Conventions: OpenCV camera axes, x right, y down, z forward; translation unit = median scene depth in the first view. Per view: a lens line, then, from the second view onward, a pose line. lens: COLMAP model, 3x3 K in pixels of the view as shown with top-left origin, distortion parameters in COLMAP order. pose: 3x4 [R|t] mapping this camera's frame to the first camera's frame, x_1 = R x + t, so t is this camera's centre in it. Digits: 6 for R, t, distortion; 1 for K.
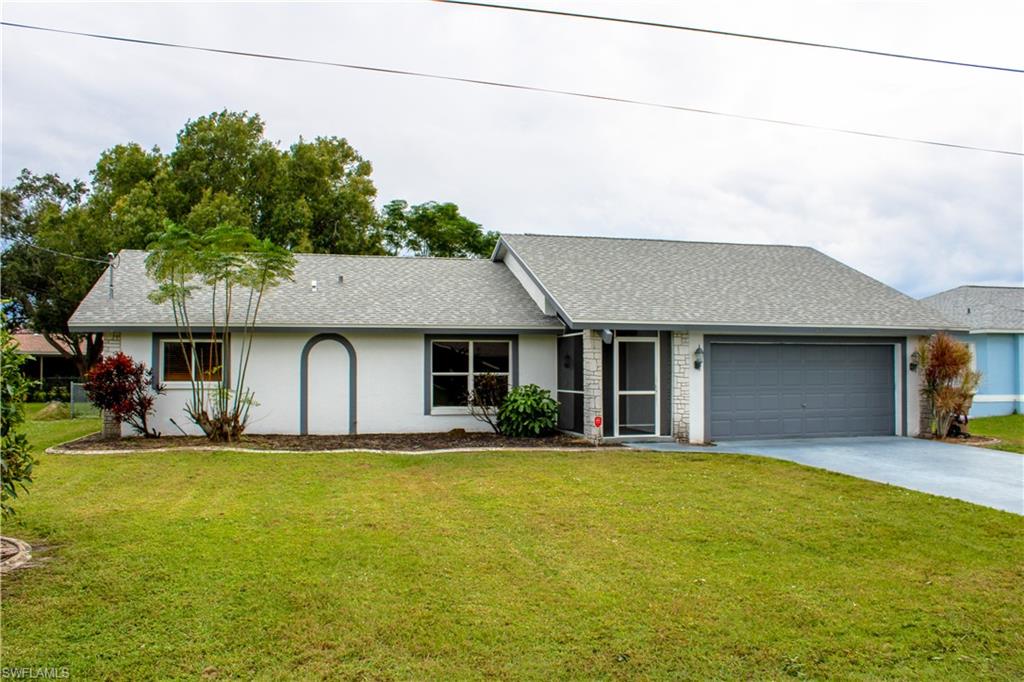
lens RADIAL K [[839.0, 0, 505.7], [0, 839.0, 336.1], [0, 0, 1]] dist [-0.113128, 0.019883]
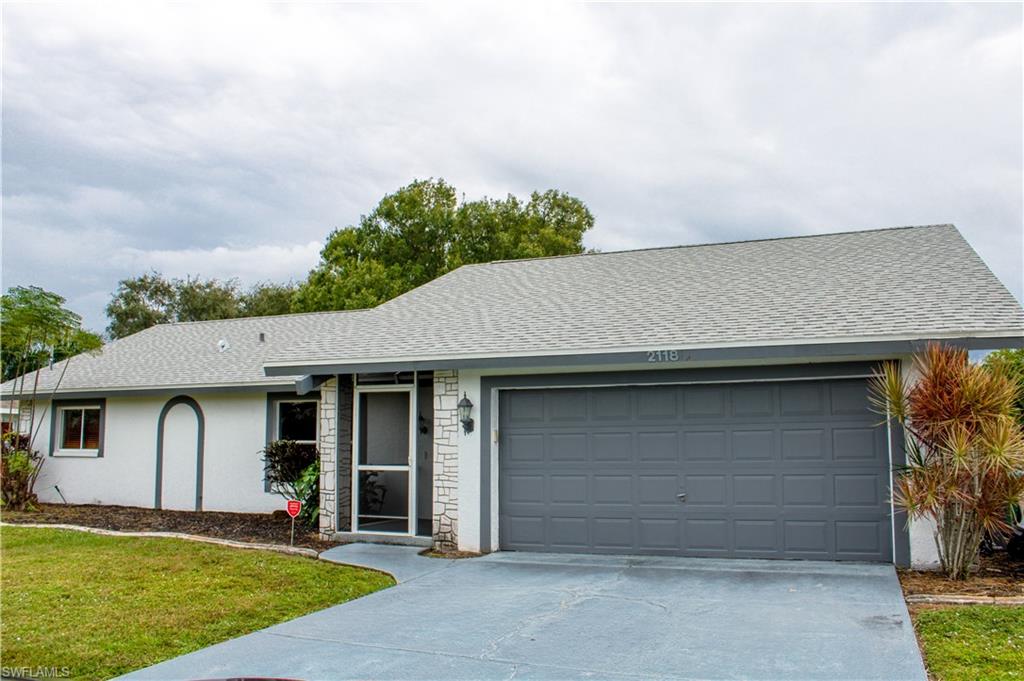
lens RADIAL K [[839.0, 0, 513.1], [0, 839.0, 348.1], [0, 0, 1]] dist [-0.113128, 0.019883]
pose [[0.825814, -0.068508, -0.559765, 0.610847], [0.023885, 0.995952, -0.086654, 0.032208], [0.563436, 0.058191, 0.824108, 0.498007]]
